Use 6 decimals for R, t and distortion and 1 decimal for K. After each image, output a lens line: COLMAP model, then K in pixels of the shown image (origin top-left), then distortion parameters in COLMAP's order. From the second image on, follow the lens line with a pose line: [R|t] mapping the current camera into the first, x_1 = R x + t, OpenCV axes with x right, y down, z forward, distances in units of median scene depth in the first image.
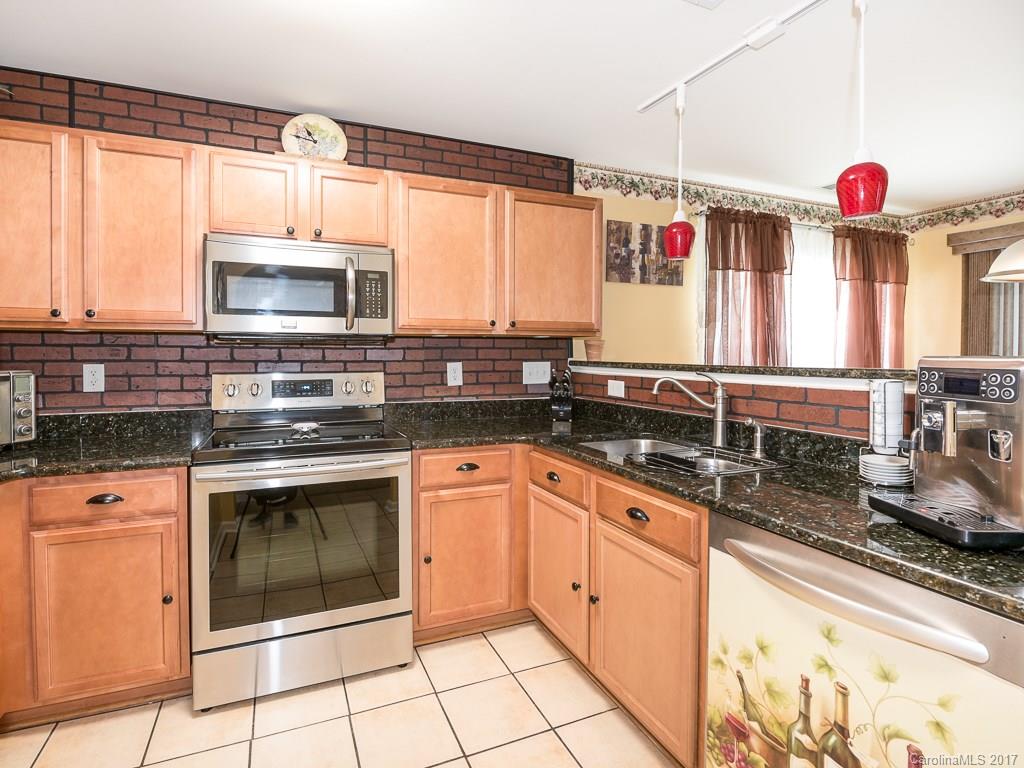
lens RADIAL K [[530.5, 0, 517.7], [0, 530.5, 362.1], [0, 0, 1]] dist [-0.004342, -0.005772]
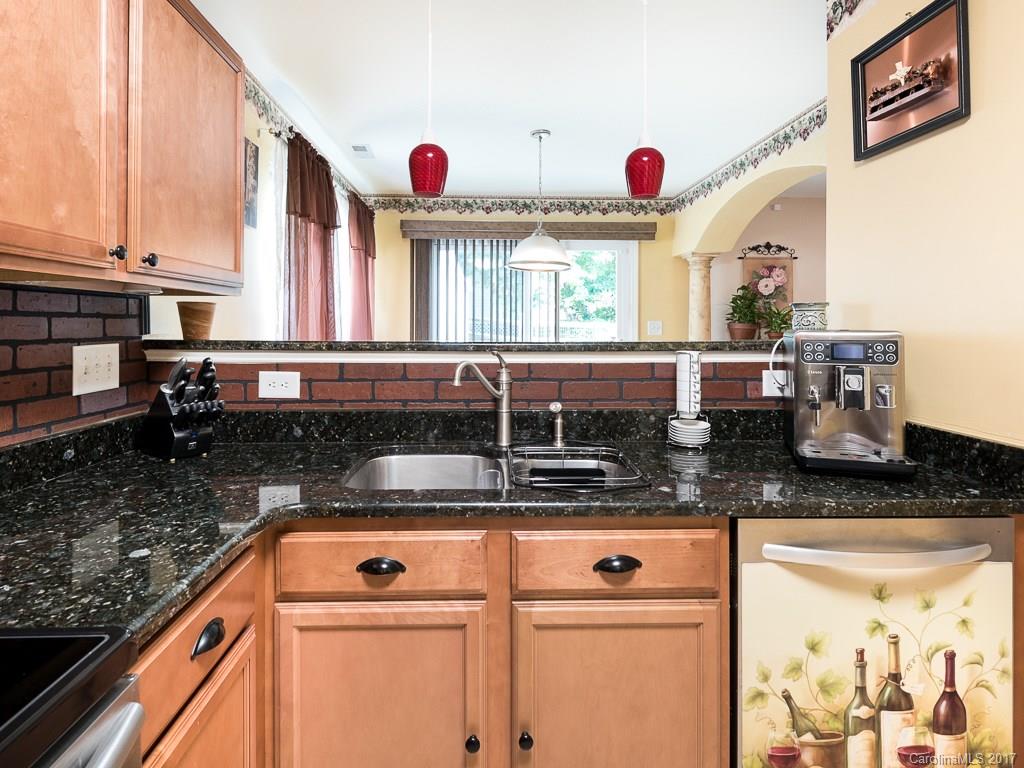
lens RADIAL K [[556.5, 0, 489.4], [0, 556.5, 322.9], [0, 0, 1]] dist [-0.001980, -0.000135]
pose [[0.374656, 0.004275, 0.927154, -0.371895], [0.011458, 0.999892, -0.009241, -0.013860], [-0.927093, 0.014086, 0.374566, 0.655011]]
